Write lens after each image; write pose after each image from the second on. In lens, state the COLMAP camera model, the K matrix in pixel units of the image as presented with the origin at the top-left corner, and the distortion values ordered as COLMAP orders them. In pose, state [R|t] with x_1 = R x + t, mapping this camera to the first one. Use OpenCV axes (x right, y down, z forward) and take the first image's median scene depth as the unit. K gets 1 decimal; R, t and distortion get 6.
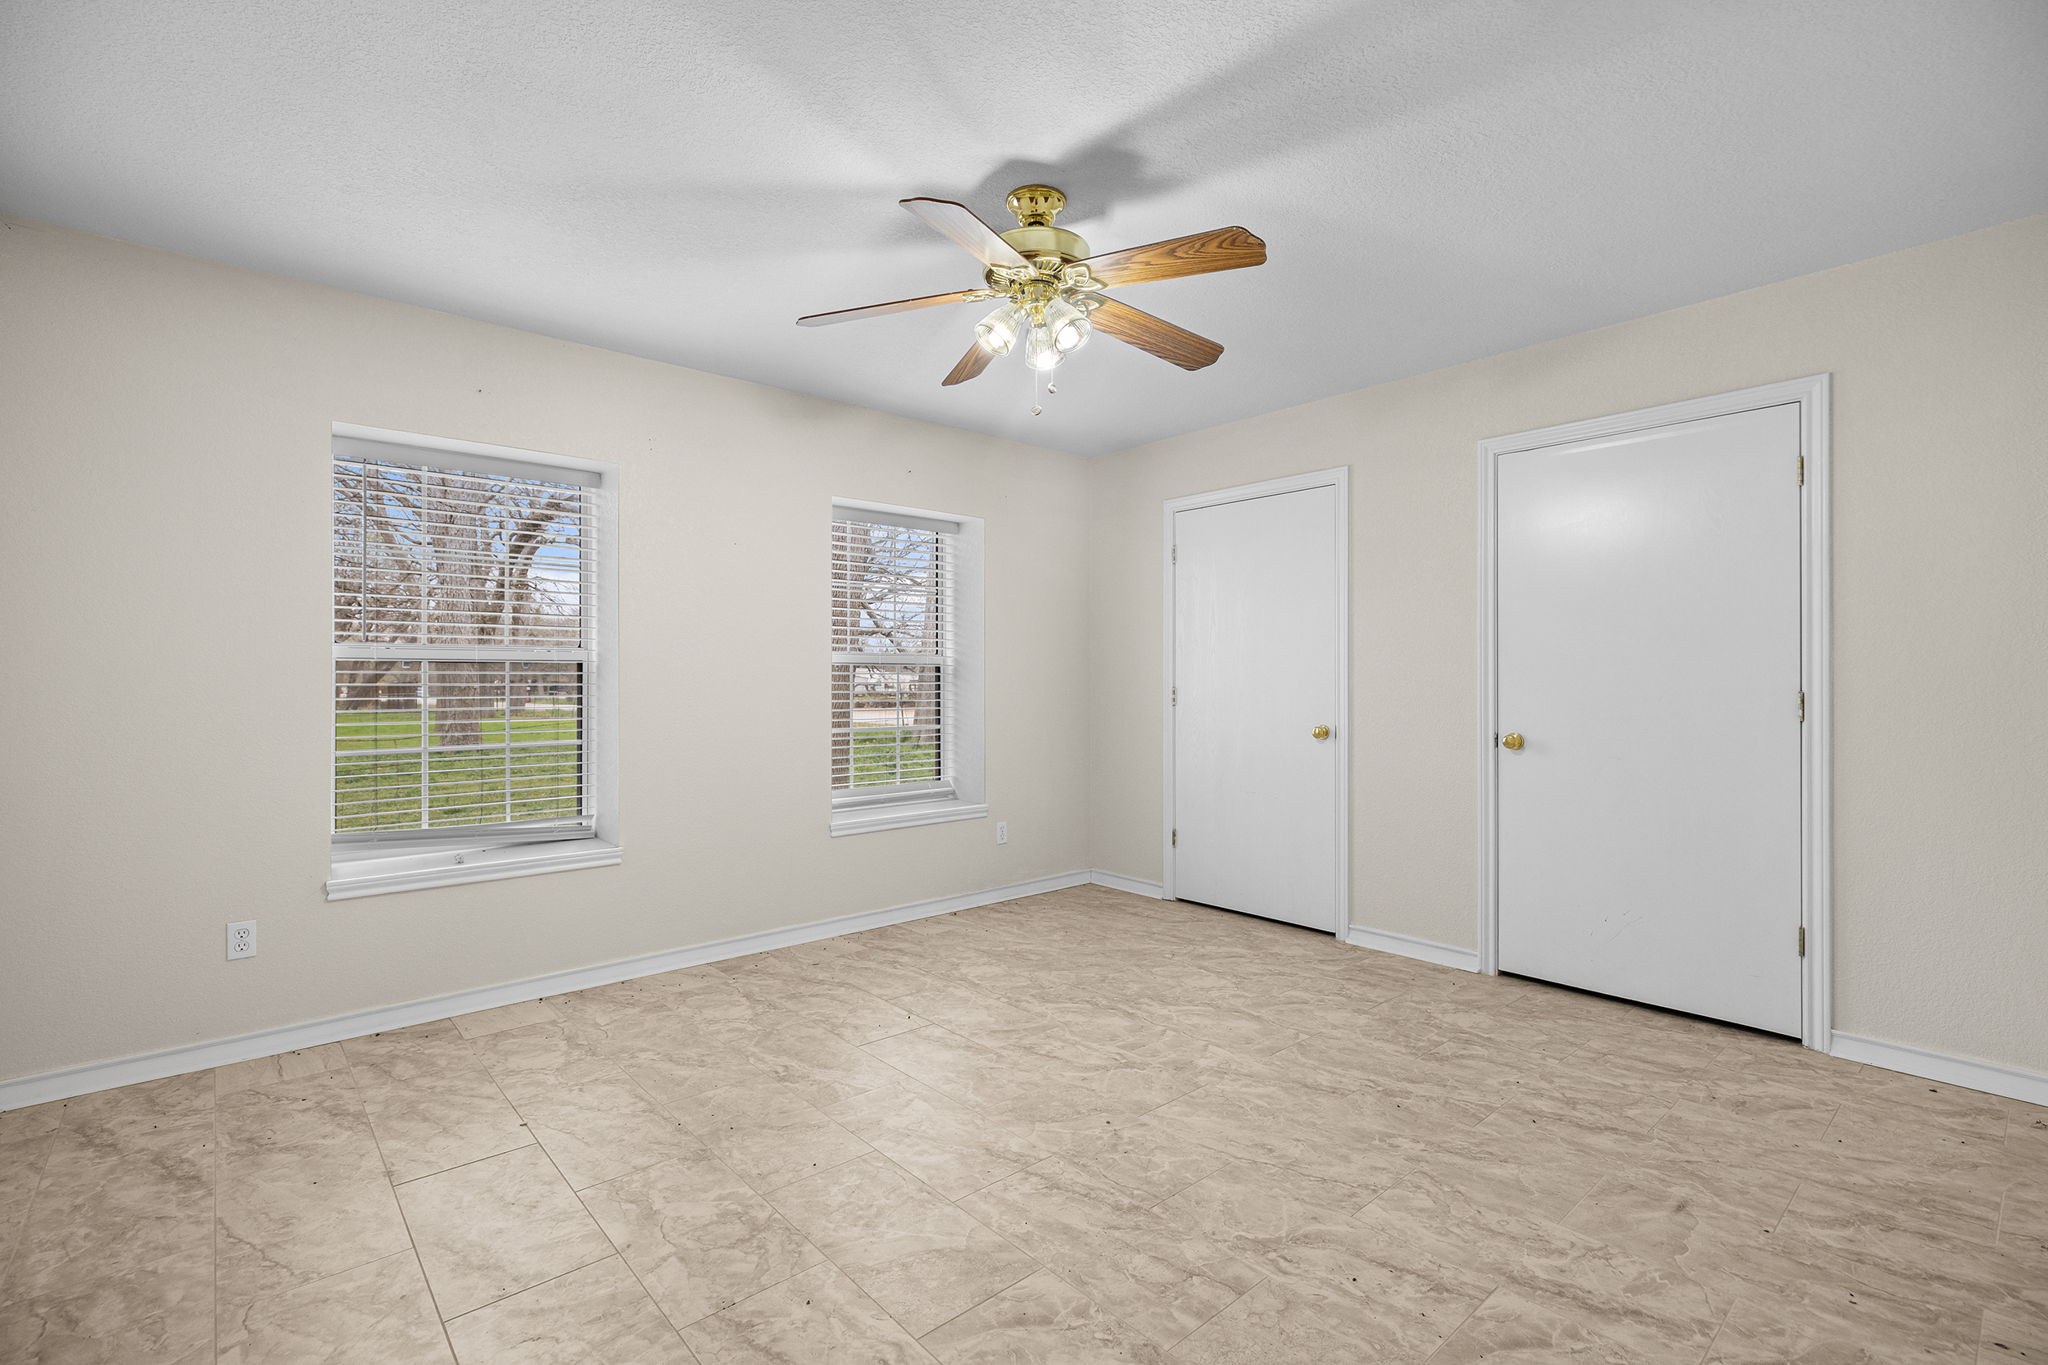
lens RADIAL K [[937.9, 0, 1026.0], [0, 937.9, 680.3], [0, 0, 1]] dist [-0.000651, -0.000010]
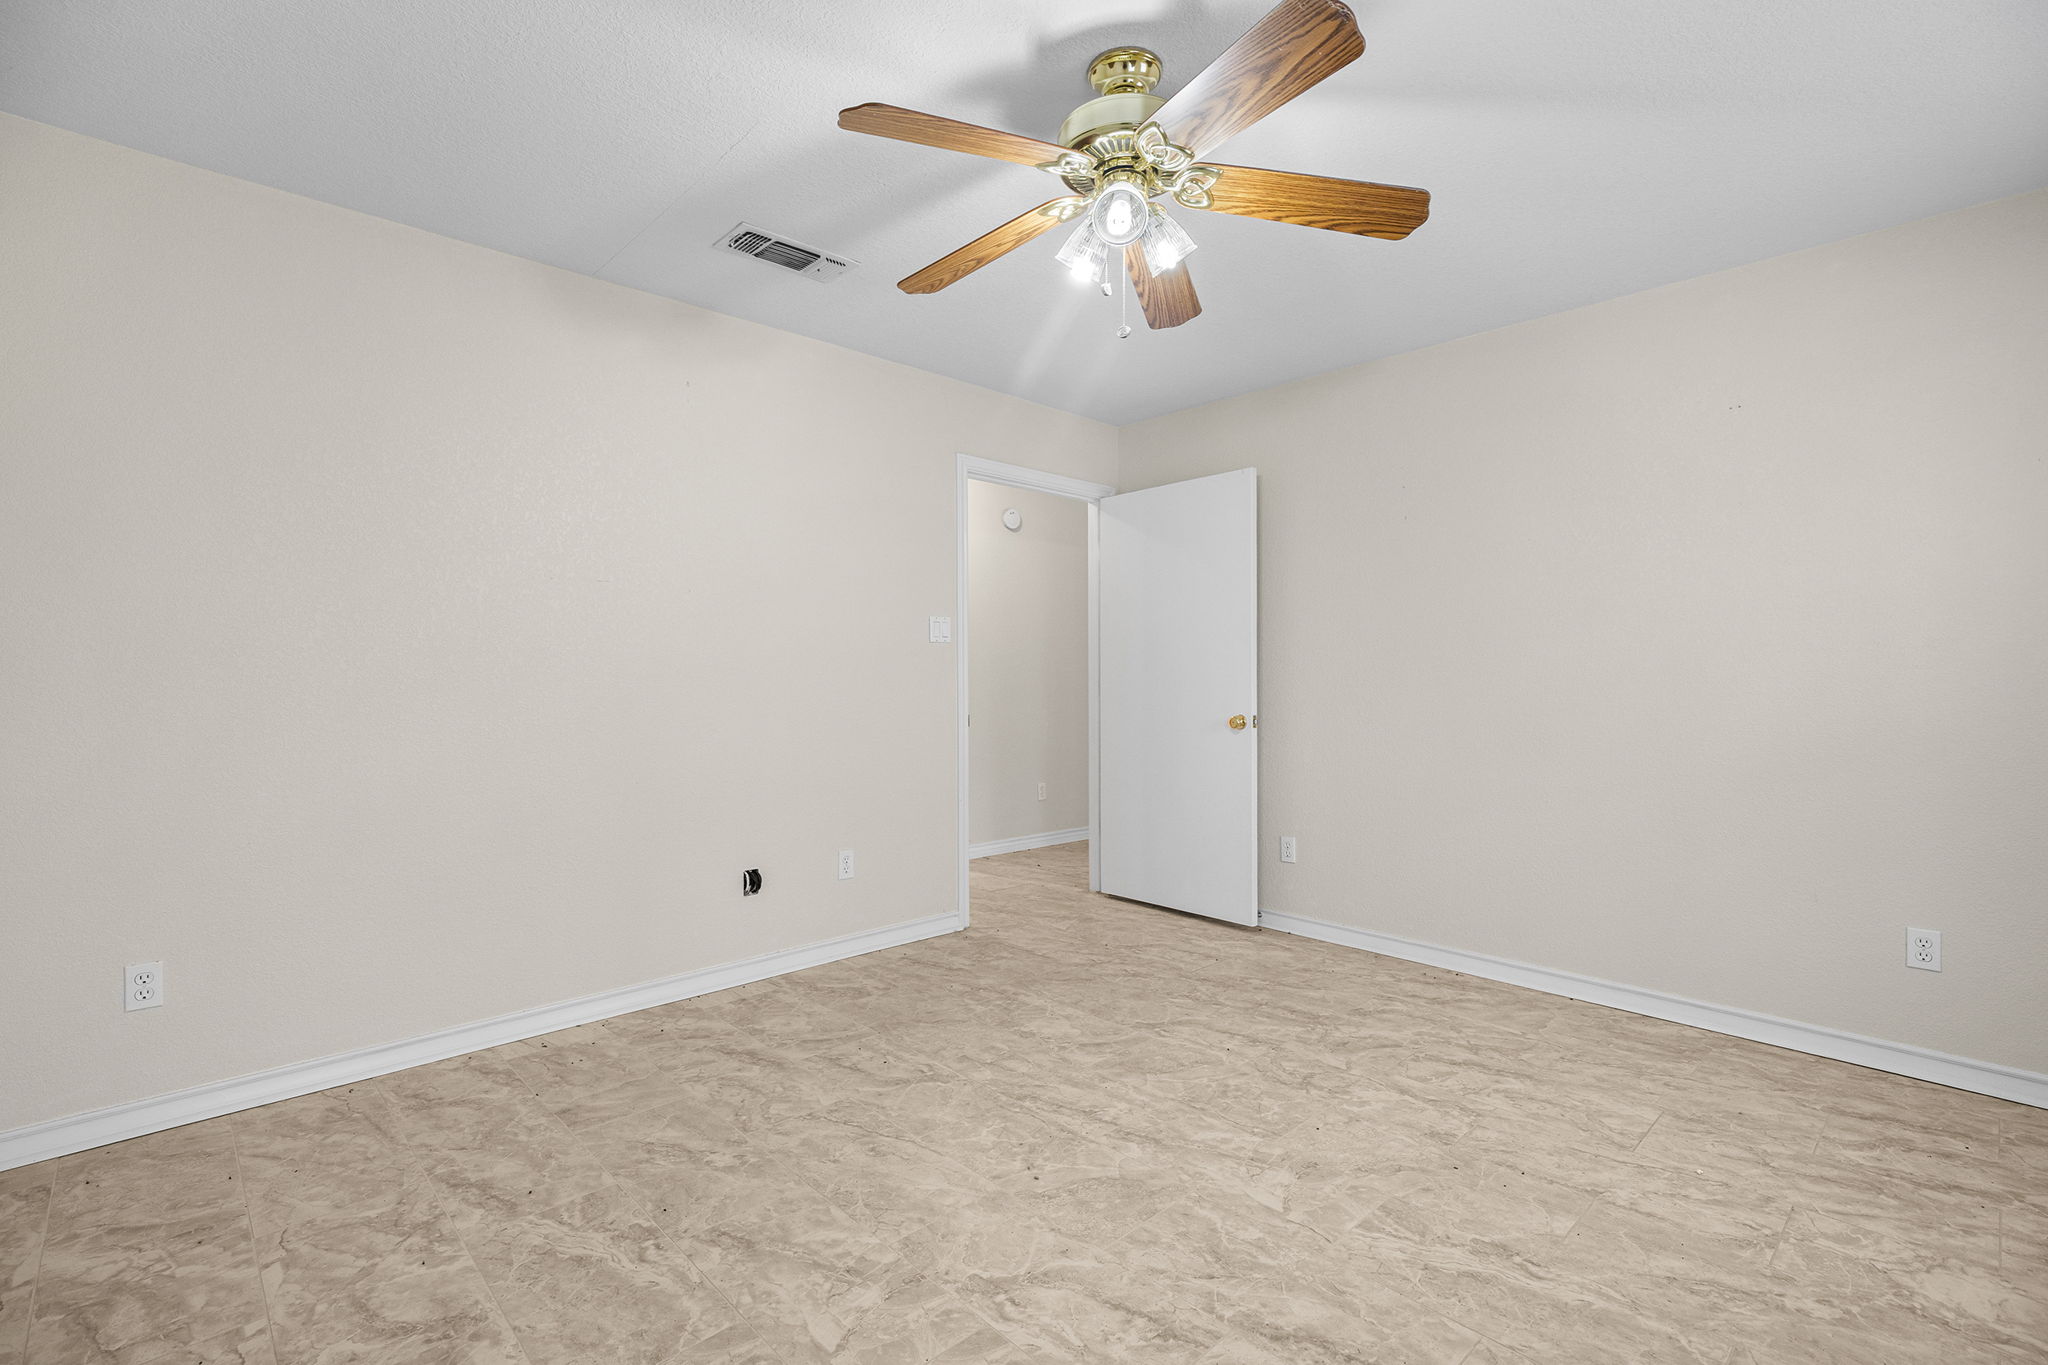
lens RADIAL K [[937.9, 0, 1022.3], [0, 937.9, 680.9], [0, 0, 1]] dist [-0.000651, -0.000010]
pose [[-0.999590, 0.000654, -0.028639, 0.138857], [0.000597, 0.999998, 0.002002, 0.010769], [0.028640, 0.001984, -0.999588, 2.076300]]
